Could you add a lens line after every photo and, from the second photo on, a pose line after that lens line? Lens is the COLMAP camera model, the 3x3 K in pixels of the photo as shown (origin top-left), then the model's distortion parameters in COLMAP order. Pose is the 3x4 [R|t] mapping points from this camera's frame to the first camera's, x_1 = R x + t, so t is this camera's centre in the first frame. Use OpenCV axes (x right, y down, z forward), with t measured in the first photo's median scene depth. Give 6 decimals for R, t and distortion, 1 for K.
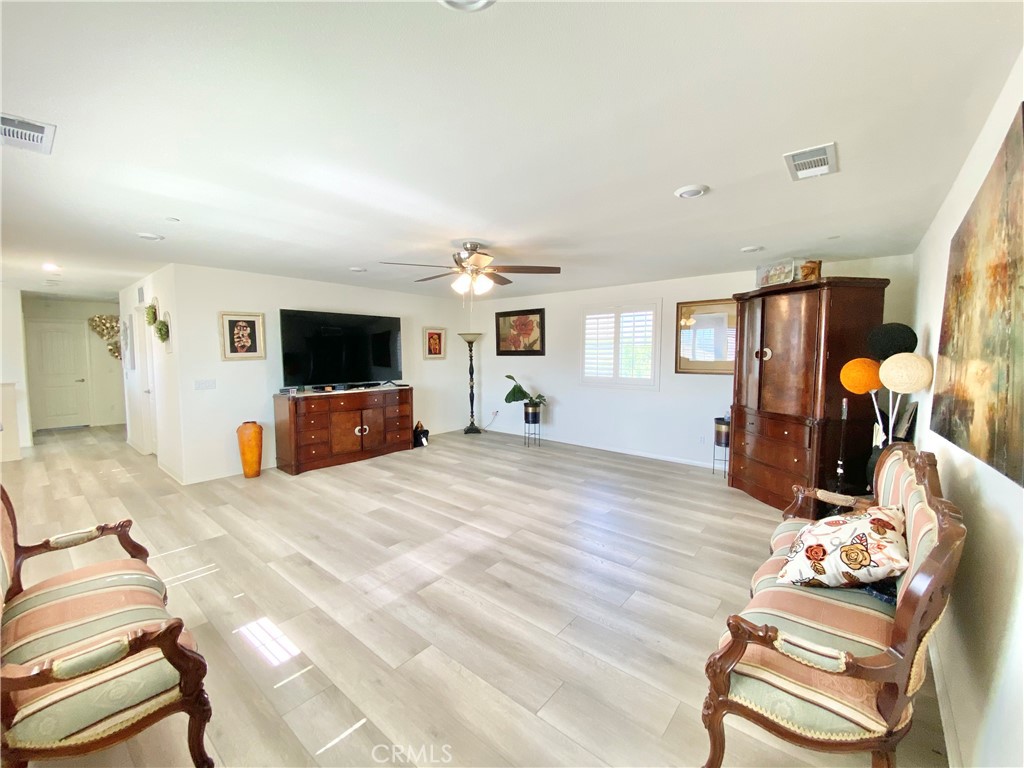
lens RADIAL K [[414.7, 0, 509.5], [0, 414.7, 382.4], [0, 0, 1]] dist [0.047776, -0.039533]
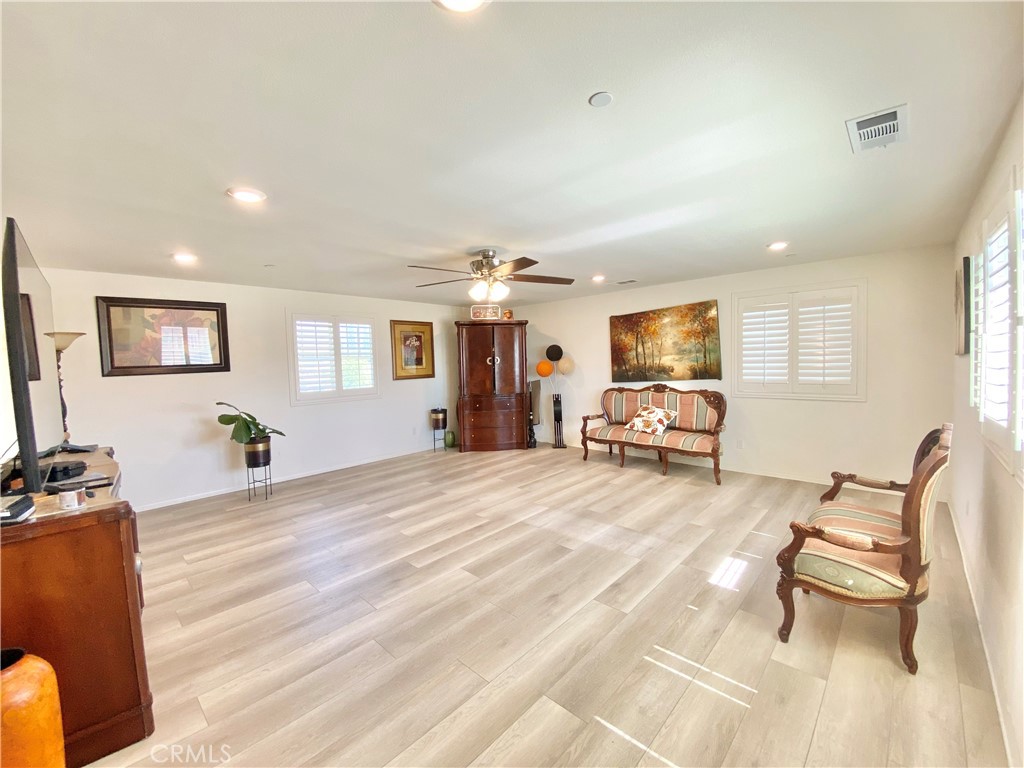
lens RADIAL K [[414.7, 0, 509.5], [0, 414.7, 382.4], [0, 0, 1]] dist [0.047776, -0.039533]
pose [[0.059868, -0.058418, 0.996495, -1.049143], [0.105408, 0.993075, 0.051885, -0.059138], [-0.992625, 0.101933, 0.065611, 0.861120]]
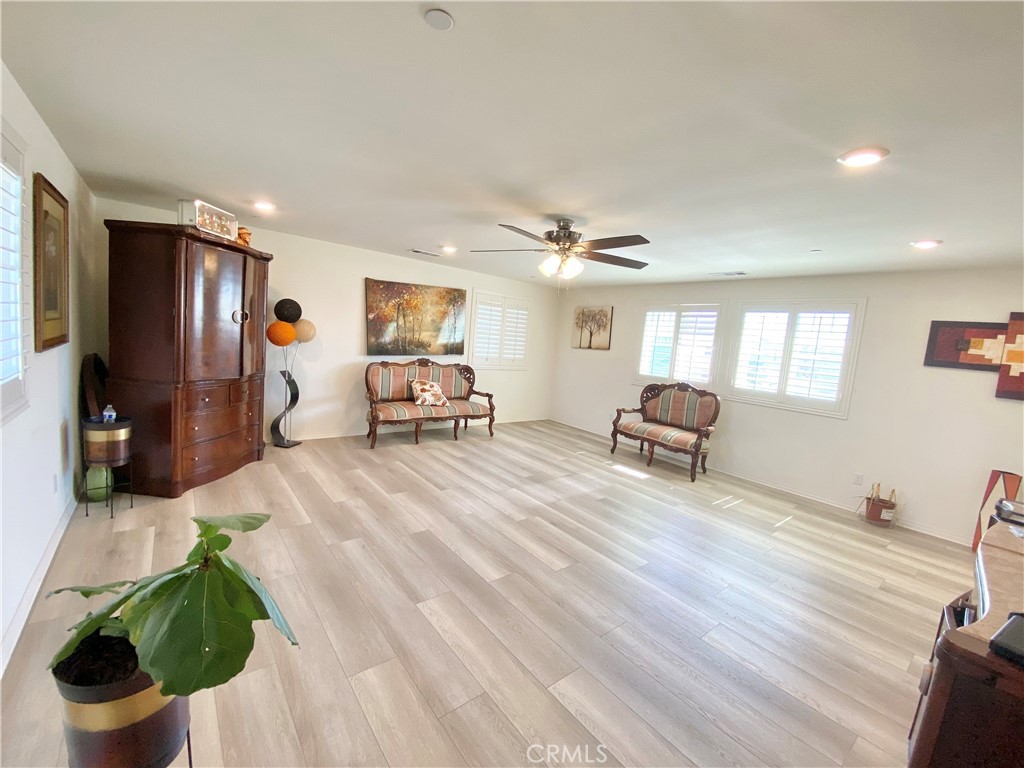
lens RADIAL K [[414.7, 0, 509.5], [0, 414.7, 382.4], [0, 0, 1]] dist [0.047776, -0.039533]
pose [[-0.976111, -0.107019, 0.189091, -0.171340], [-0.071545, 0.980063, 0.185359, -0.140093], [-0.205157, 0.167402, -0.964306, 1.844364]]
